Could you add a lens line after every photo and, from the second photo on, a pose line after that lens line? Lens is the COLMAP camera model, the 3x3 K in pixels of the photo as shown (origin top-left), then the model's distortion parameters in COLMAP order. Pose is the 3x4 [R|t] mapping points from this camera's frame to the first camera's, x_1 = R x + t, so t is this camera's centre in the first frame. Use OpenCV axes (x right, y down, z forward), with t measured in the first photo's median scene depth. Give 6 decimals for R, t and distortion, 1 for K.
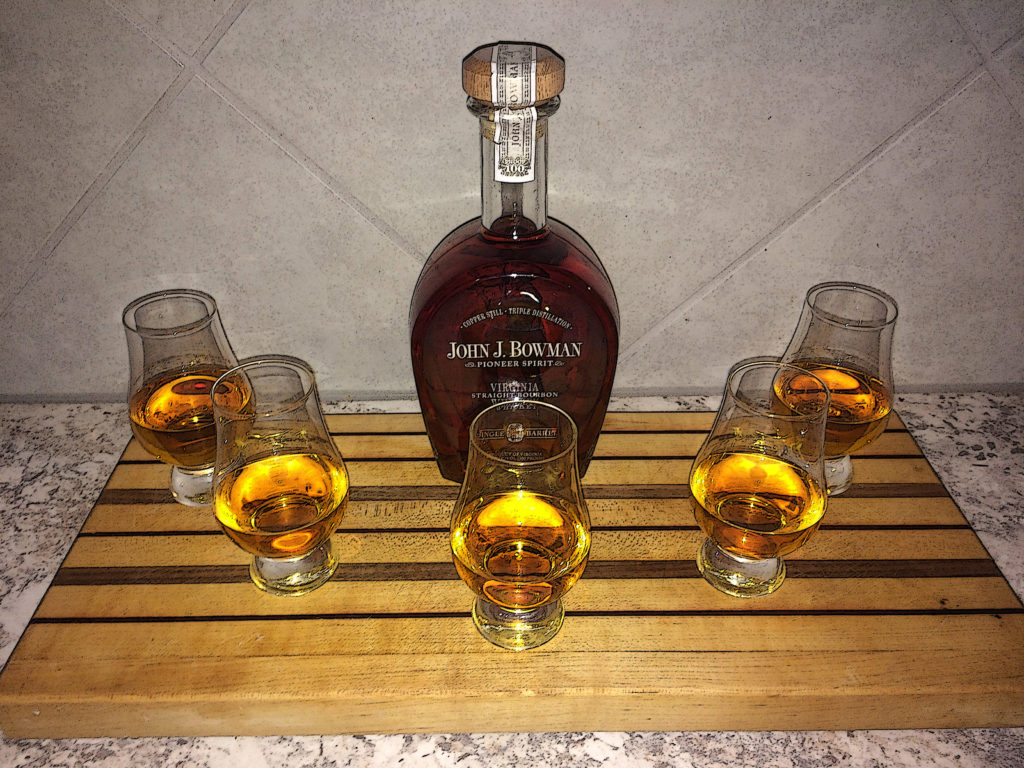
lens RADIAL K [[892.8, 0, 512.0], [0, 892.8, 384.0], [0, 0, 1]] dist [0.091169, -0.117765]
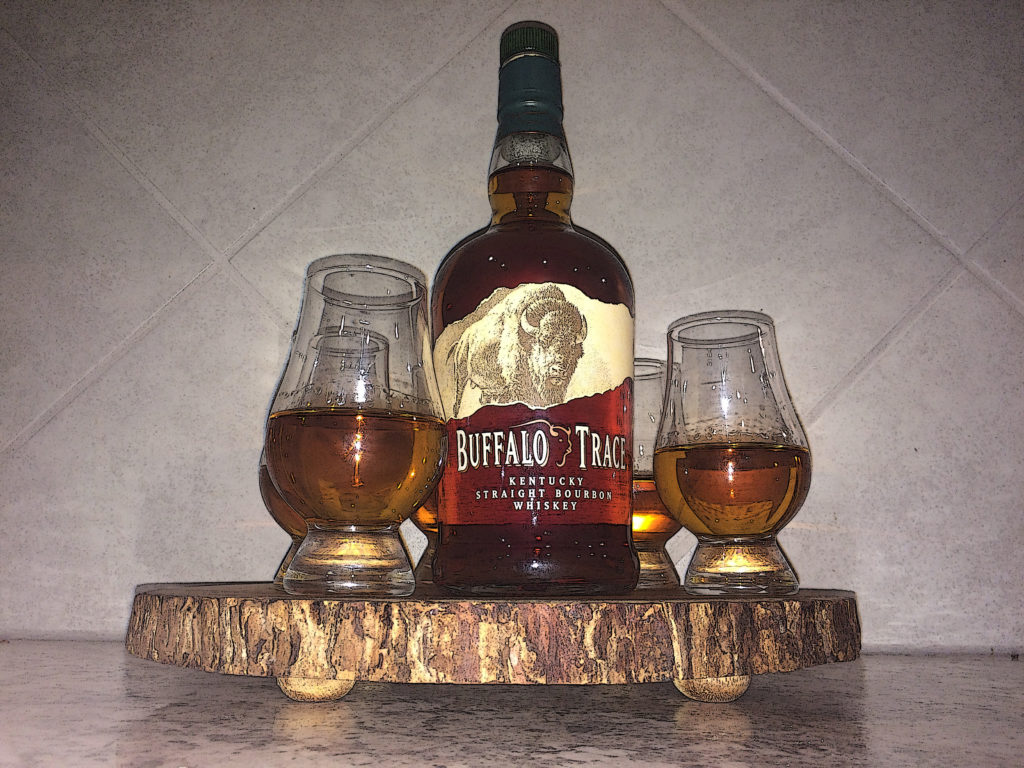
lens RADIAL K [[892.8, 0, 512.0], [0, 892.8, 384.0], [0, 0, 1]] dist [0.091169, -0.117765]
pose [[0.997951, -0.005874, -0.063715, 0.066461], [-0.041181, 0.703166, -0.709833, 0.479780], [0.048972, 0.711002, 0.701483, 0.322282]]
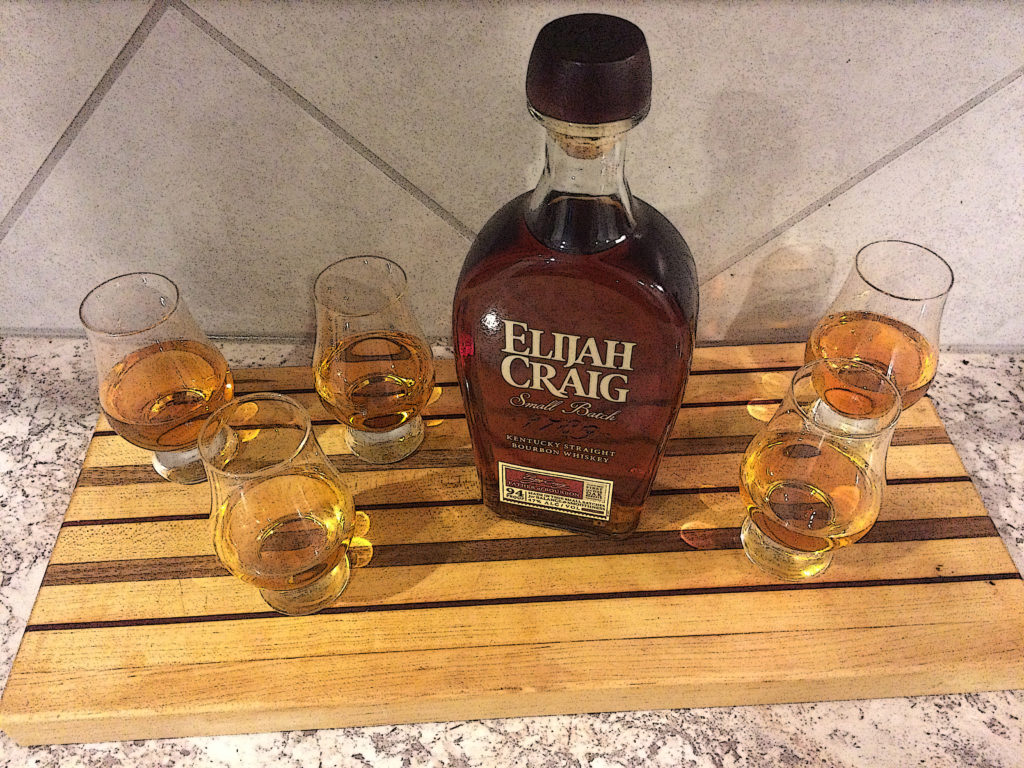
lens RADIAL K [[886.2, 0, 512.0], [0, 886.2, 384.0], [0, 0, 1]] dist [0.086909, -0.114964]
pose [[0.997942, 0.035145, -0.053629, 0.029118], [-0.022076, 0.973590, 0.227234, -0.180135], [0.060199, -0.225583, 0.972362, 0.103597]]
